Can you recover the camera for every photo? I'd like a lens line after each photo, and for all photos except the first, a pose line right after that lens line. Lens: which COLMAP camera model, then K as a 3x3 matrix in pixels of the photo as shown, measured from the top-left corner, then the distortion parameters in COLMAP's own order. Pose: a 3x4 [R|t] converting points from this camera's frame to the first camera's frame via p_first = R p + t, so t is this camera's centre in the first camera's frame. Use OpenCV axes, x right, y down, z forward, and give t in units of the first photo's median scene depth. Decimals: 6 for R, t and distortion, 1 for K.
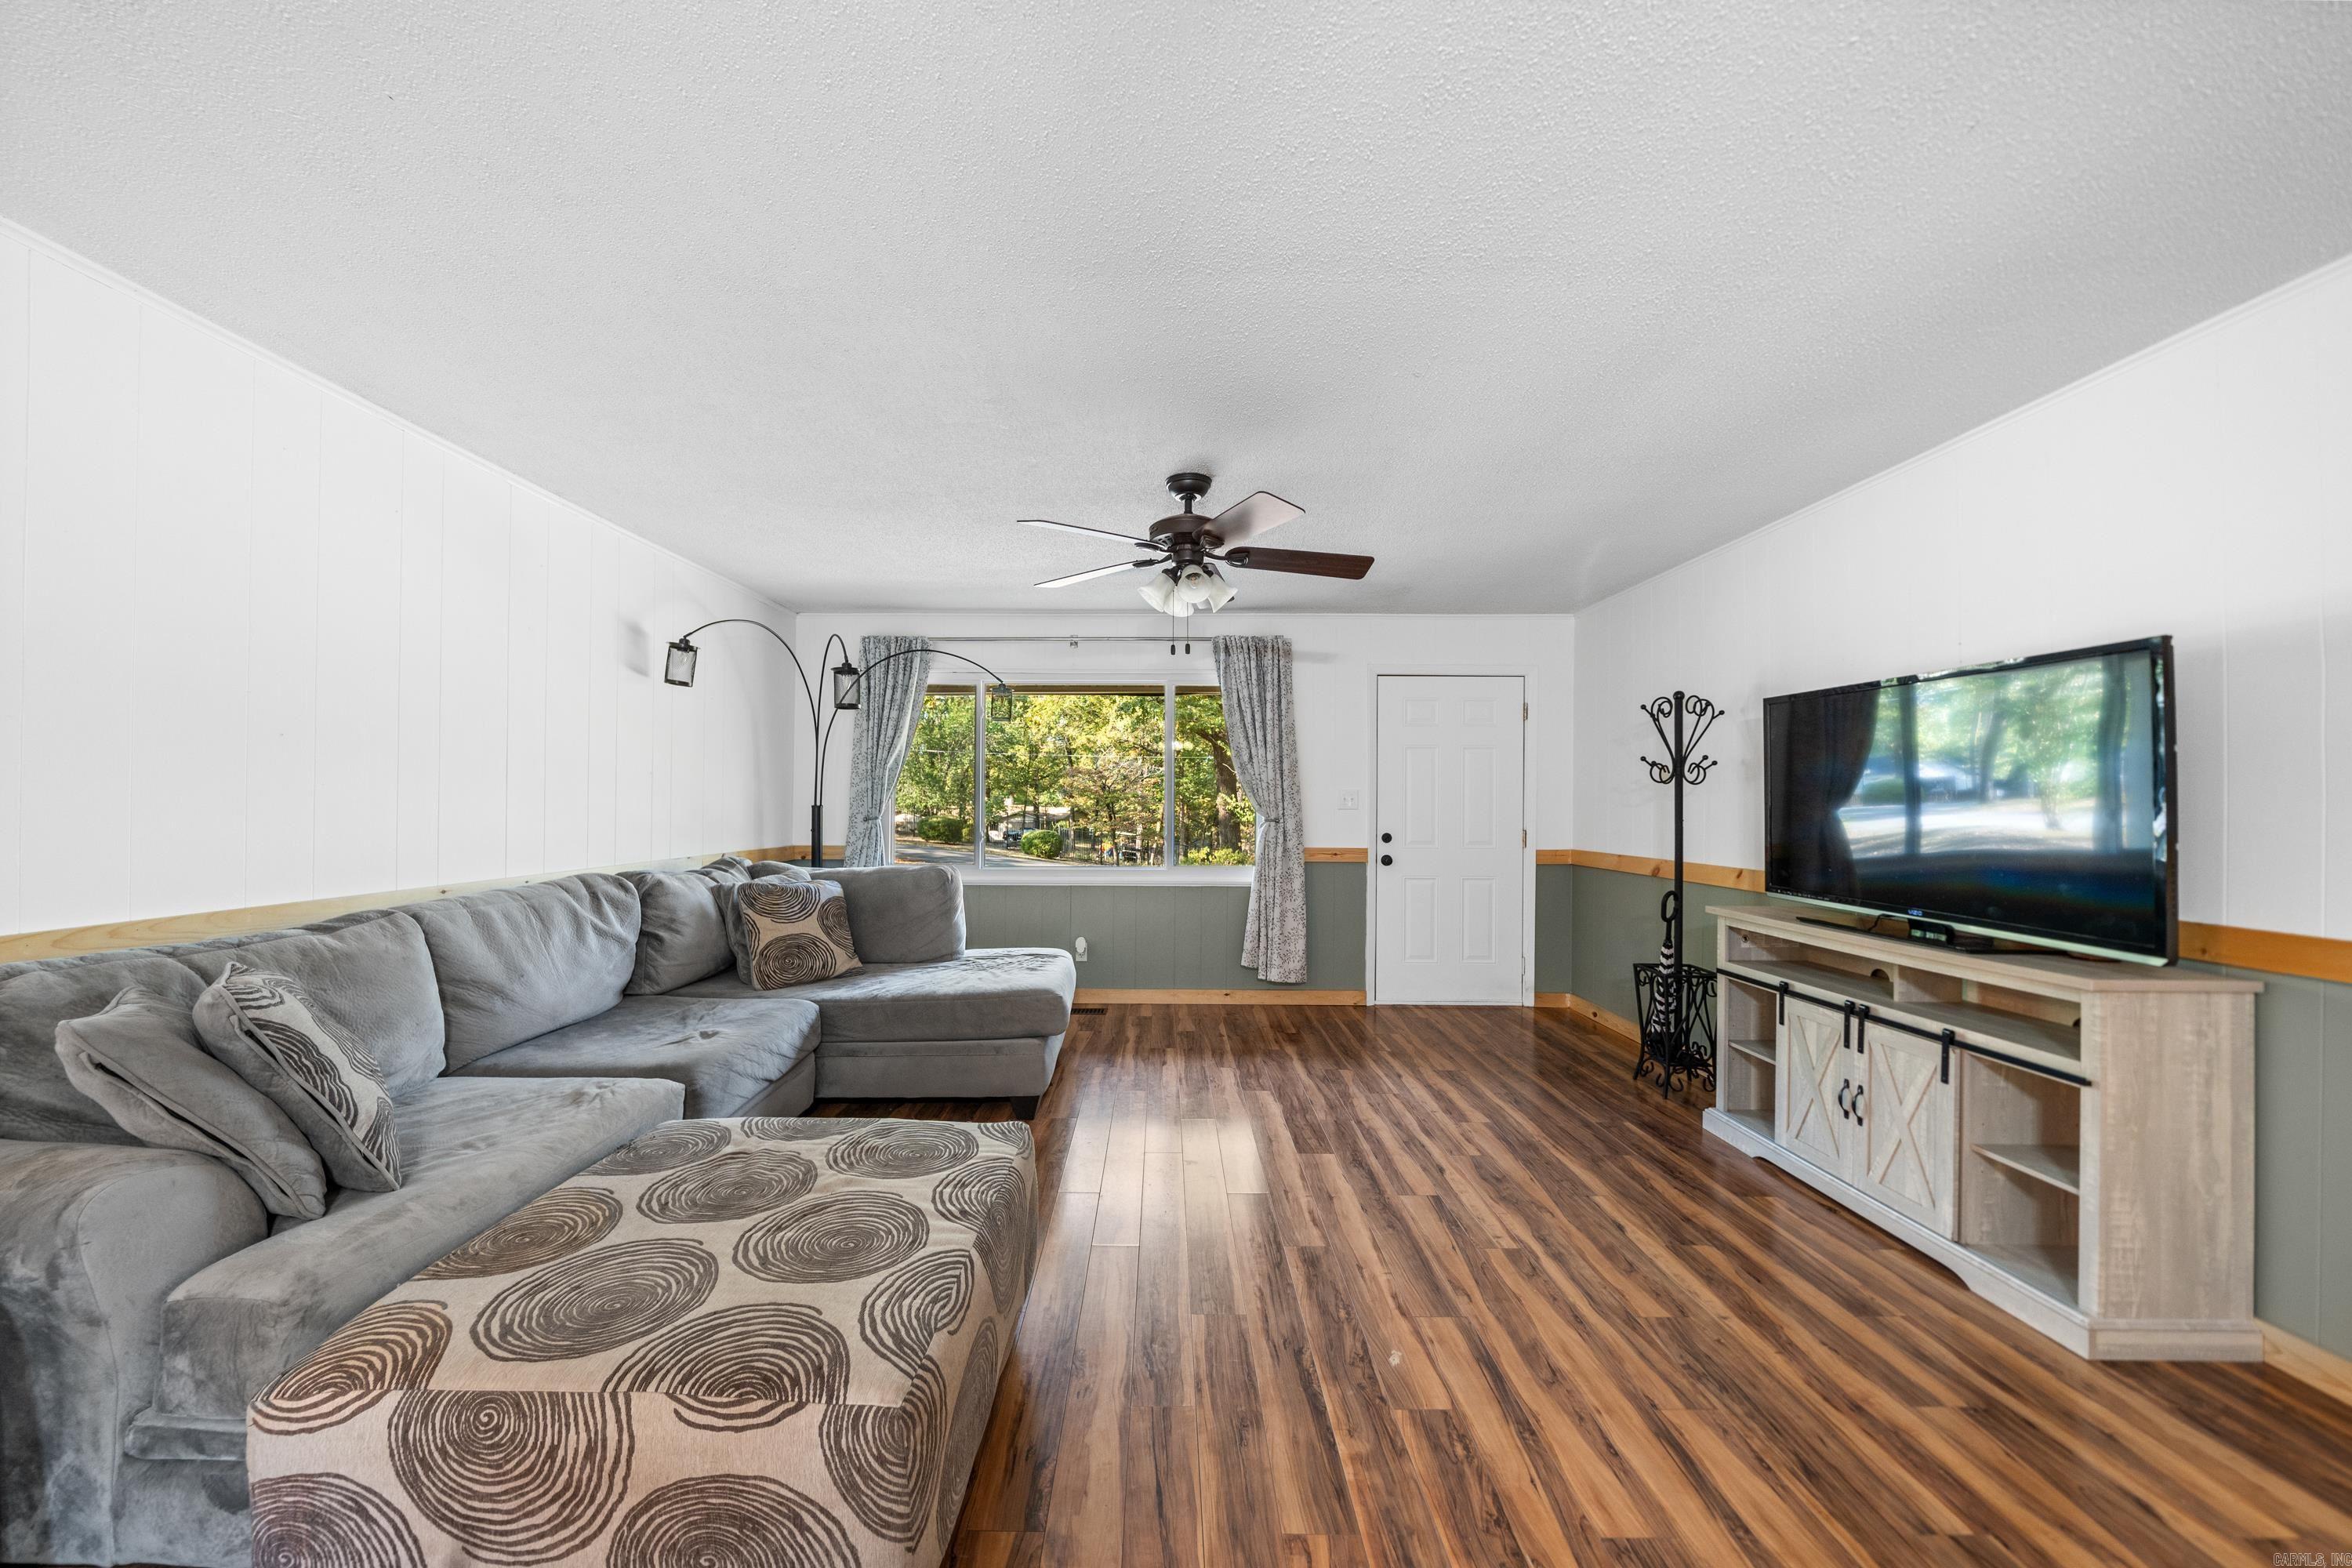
lens RADIAL K [[802.1, 0, 1154.2], [0, 802.1, 802.6], [0, 0, 1]] dist [-0.007157, -0.000131]
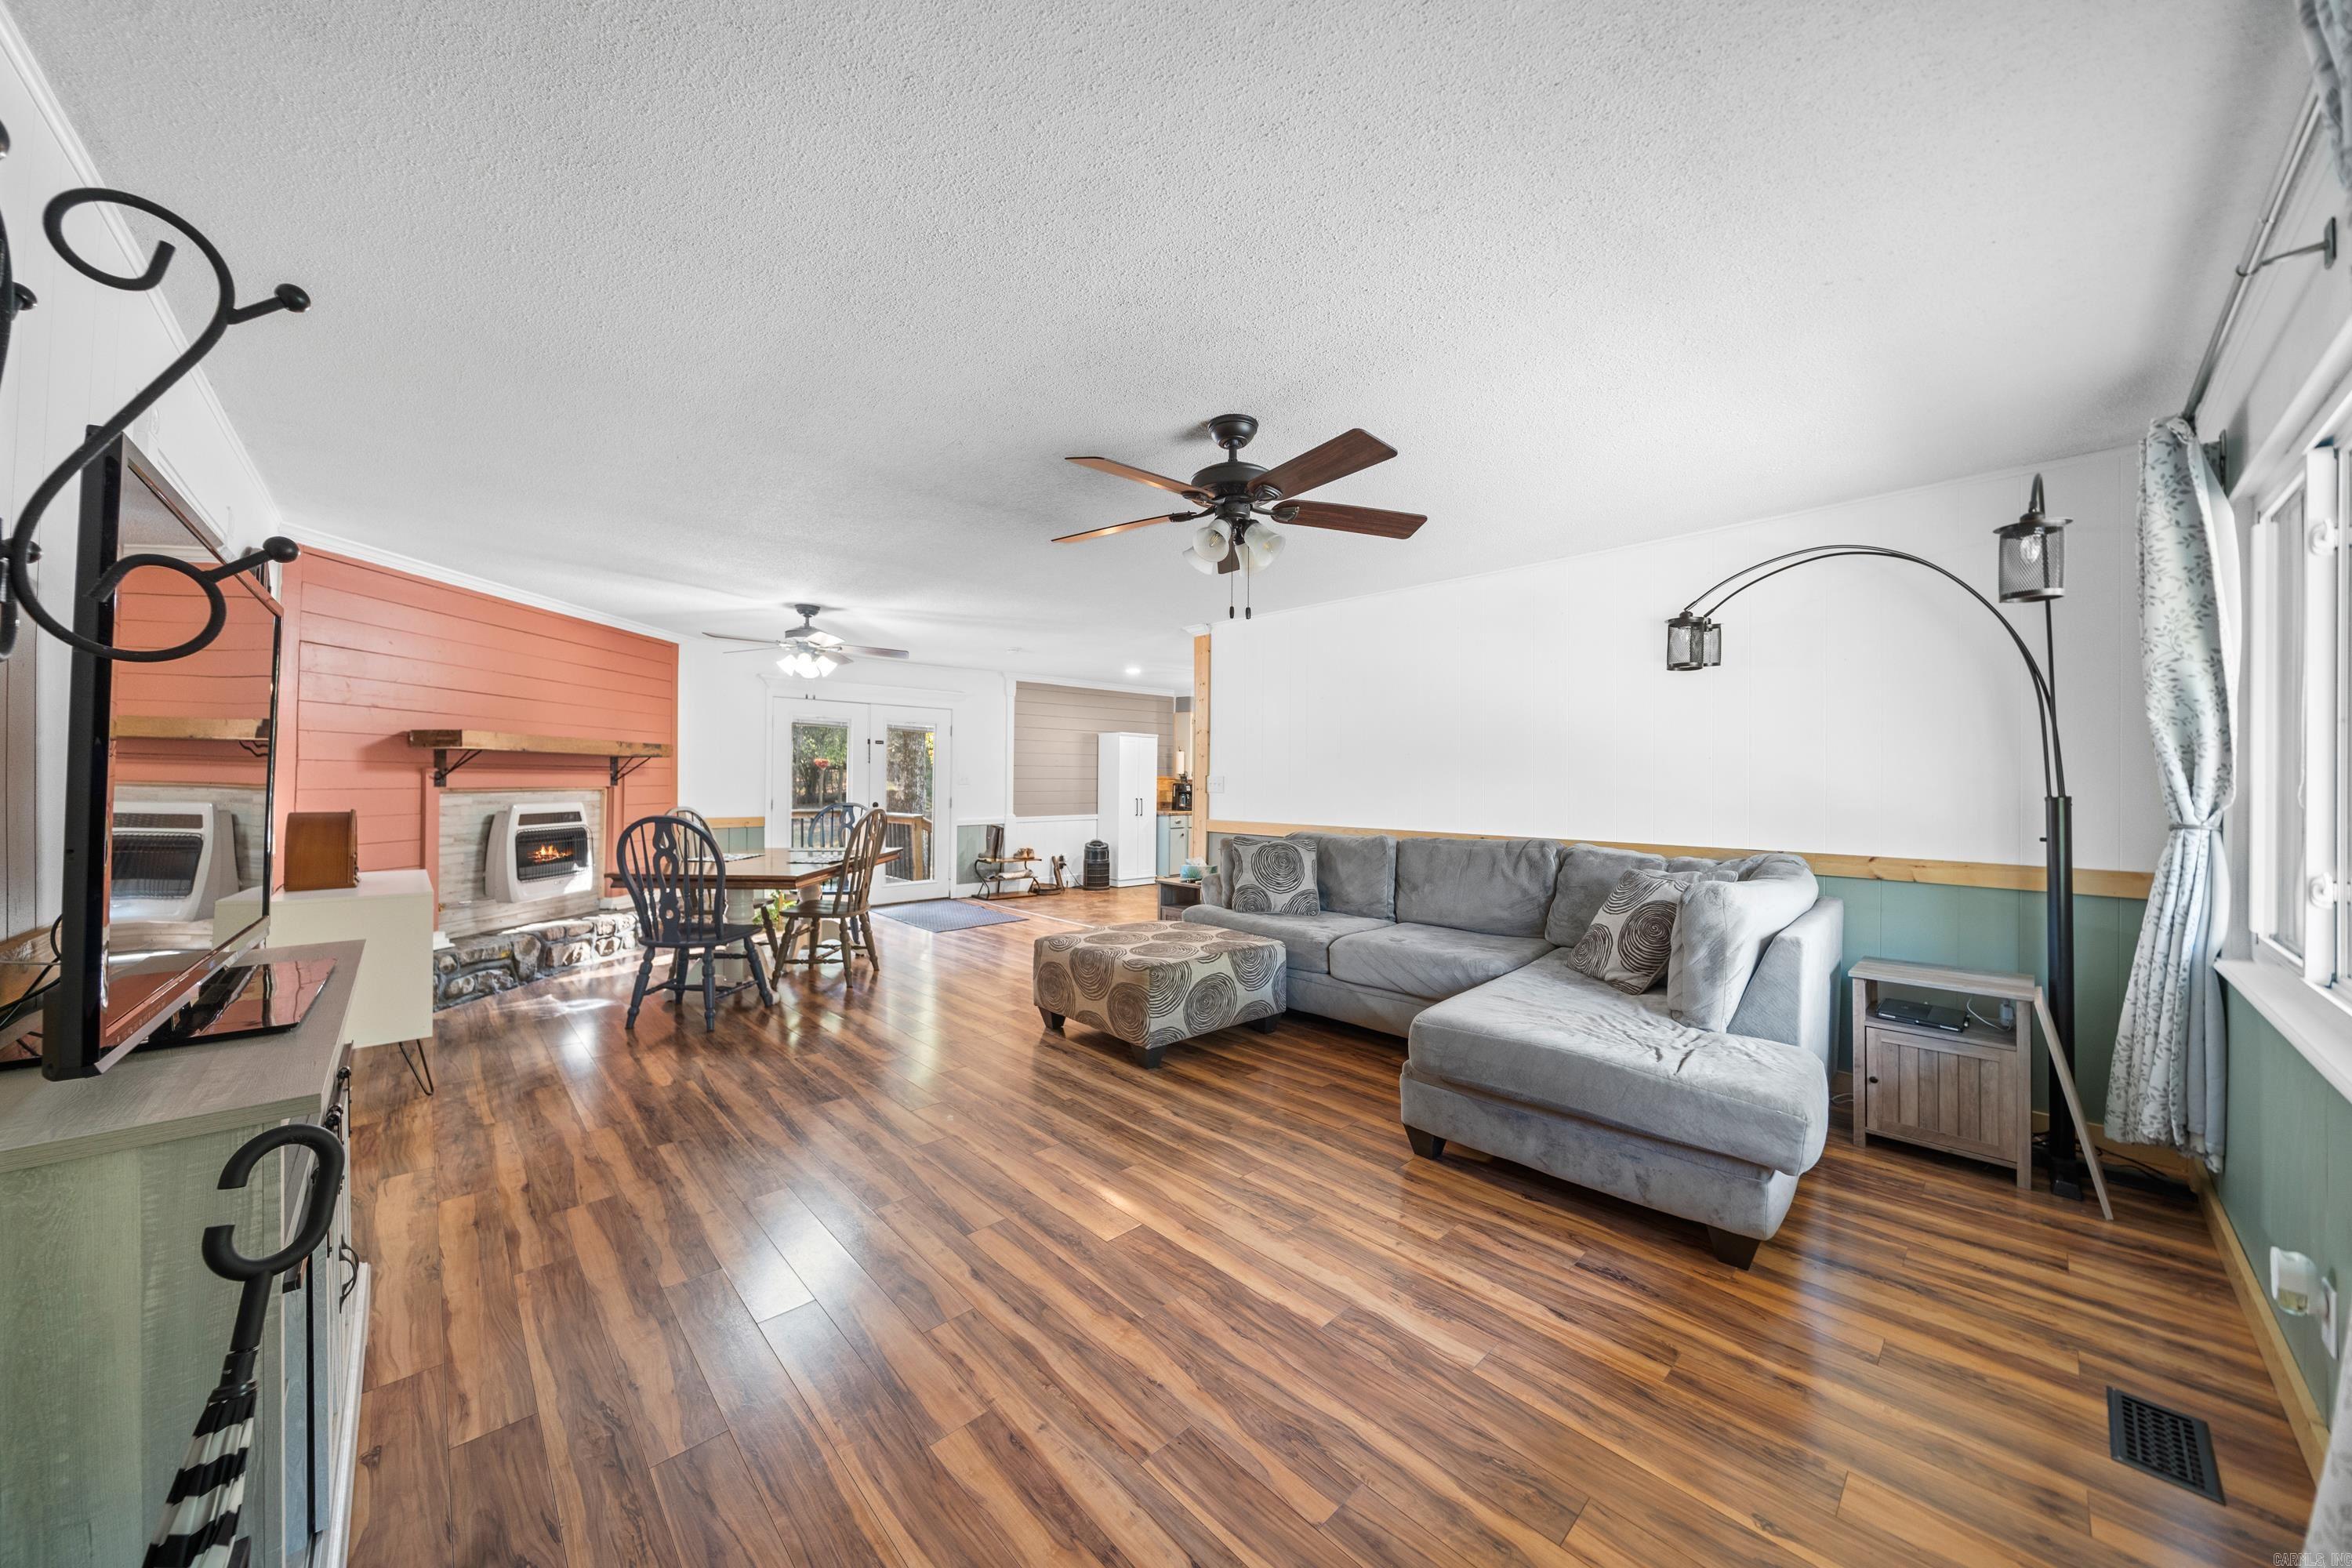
lens RADIAL K [[814.6, 0, 1144.8], [0, 814.6, 757.7], [0, 0, 1]] dist [-0.005103, -0.000102]
pose [[-0.740090, -0.028199, -0.671917, 0.725201], [-0.010394, 0.999481, -0.030498, -0.000516], [0.672428, -0.015587, -0.739998, 1.586796]]
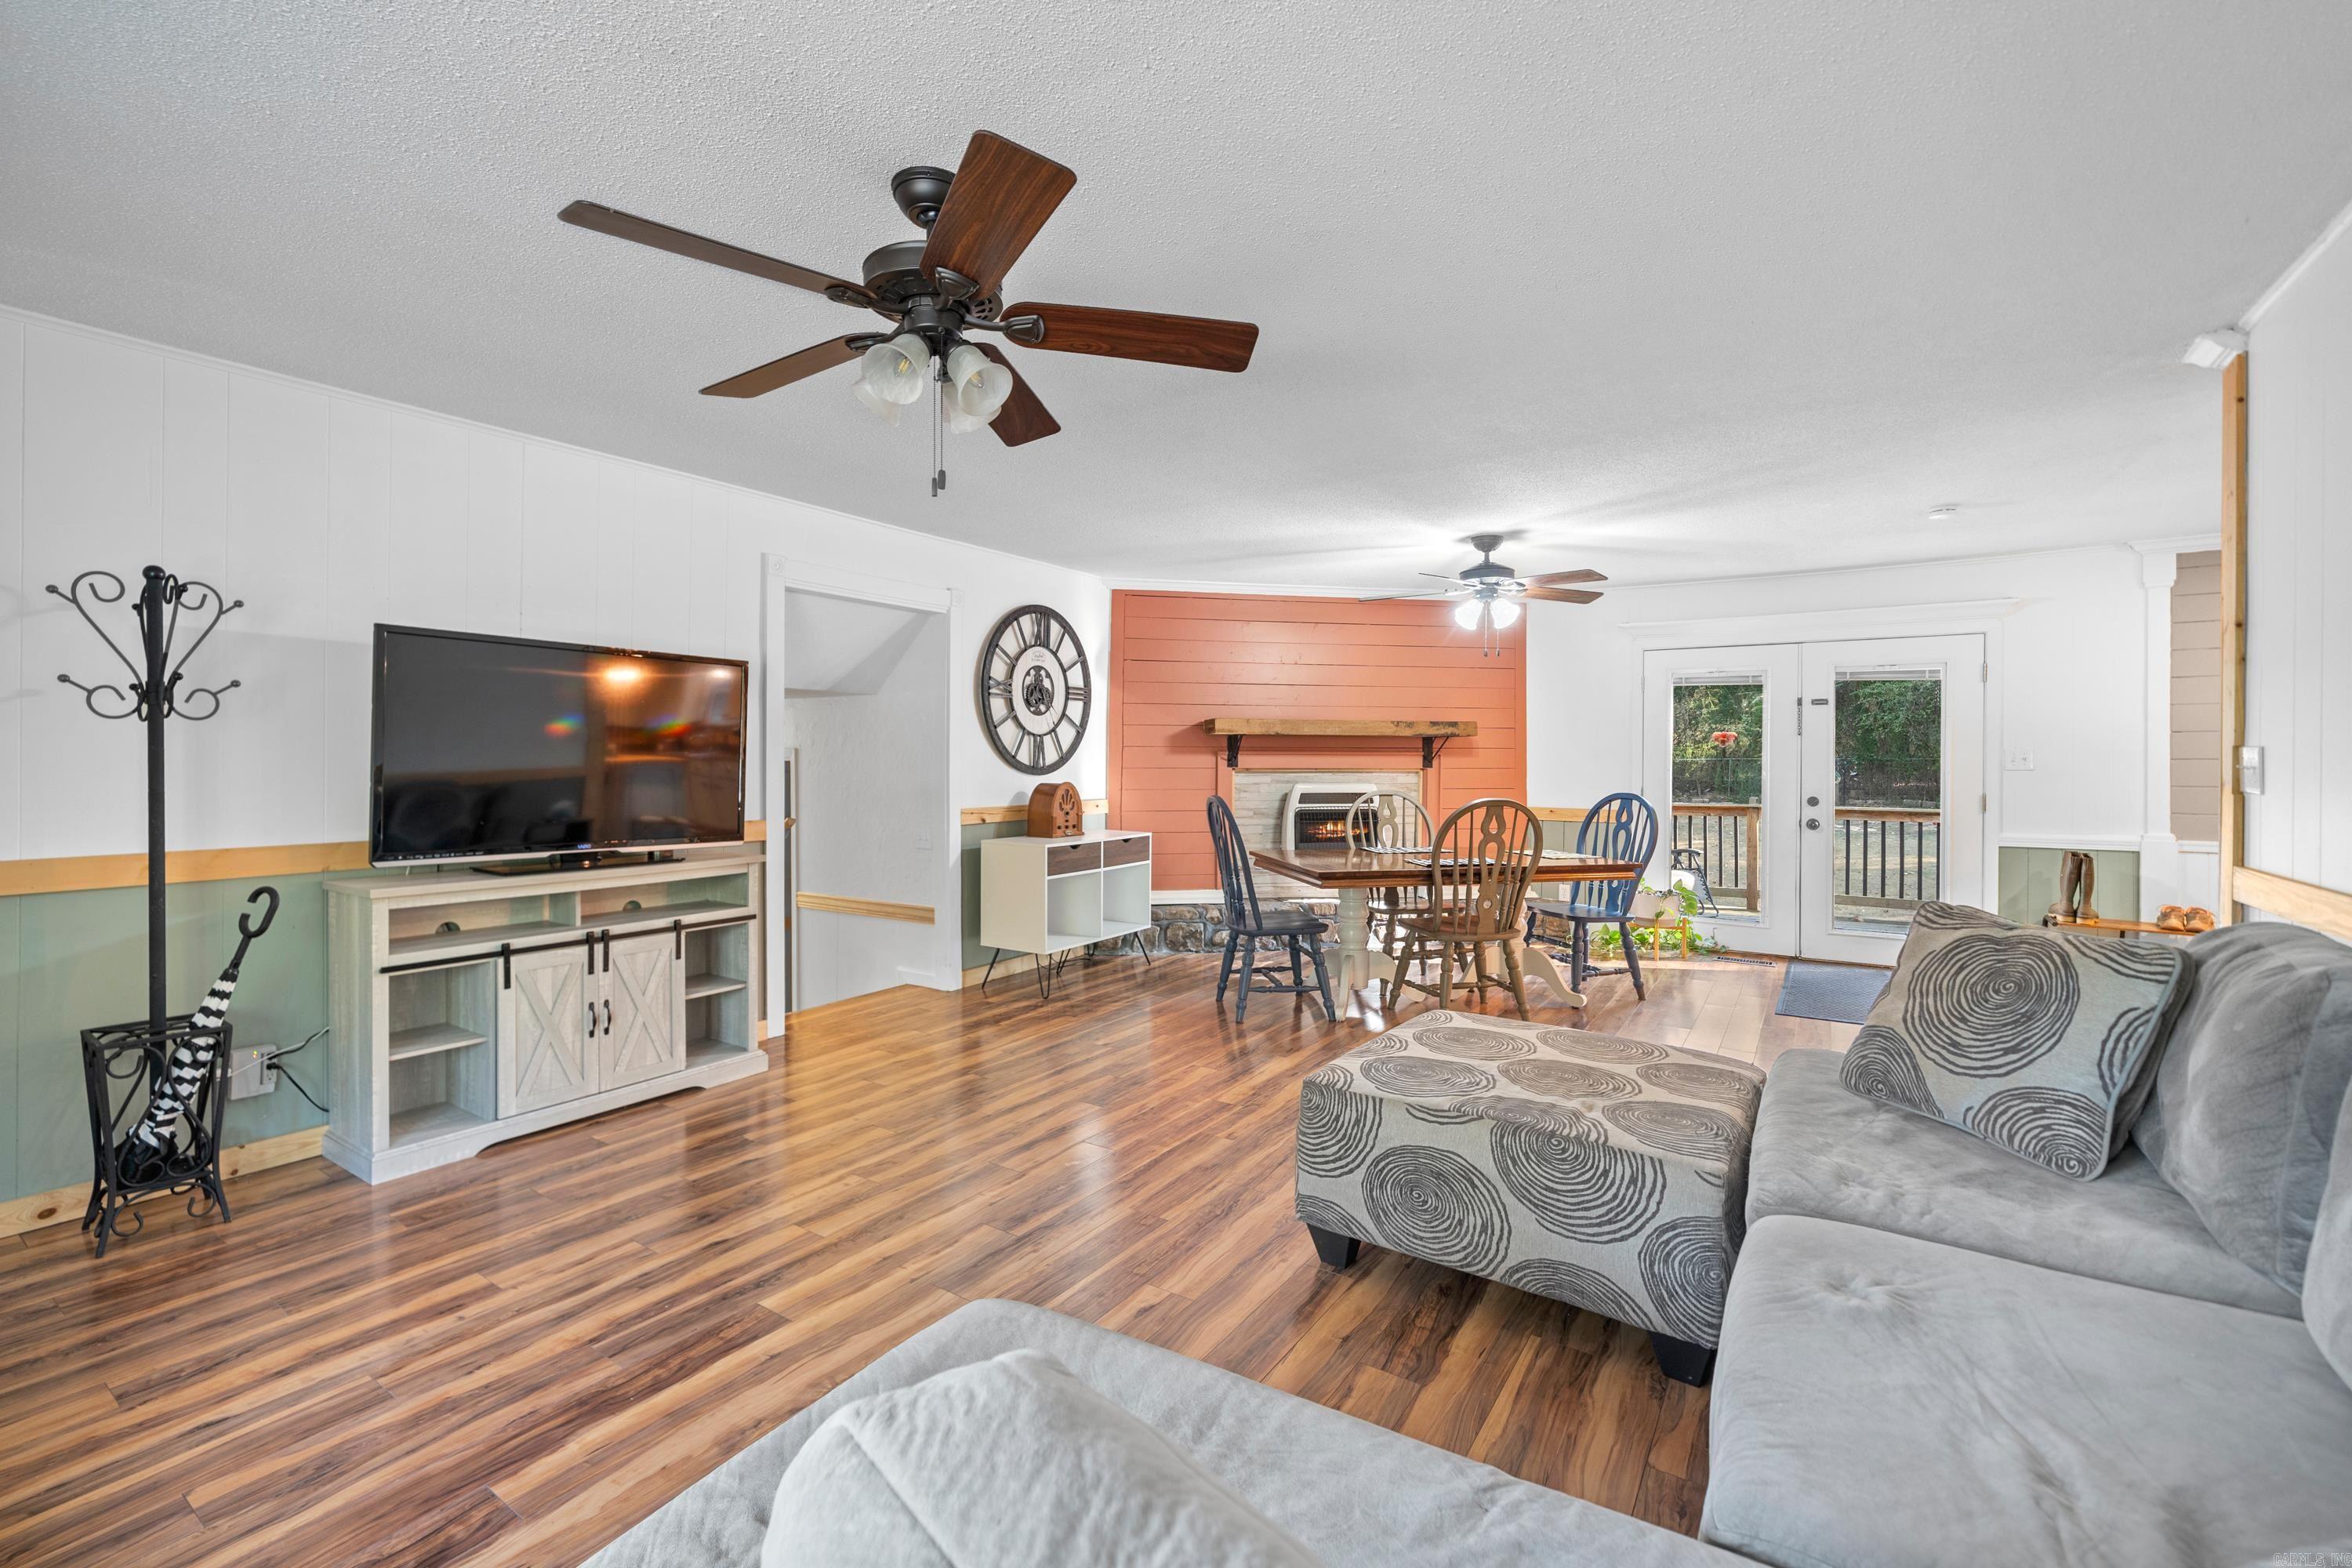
lens RADIAL K [[981.9, 0, 1153.5], [0, 981.9, 752.3], [0, 0, 1]] dist [0.000212, 0.000070]
pose [[-0.829639, -0.004652, 0.558281, -0.472367], [-0.007464, 0.999968, -0.002759, -0.004299], [-0.558250, -0.006456, -0.829647, 1.461640]]
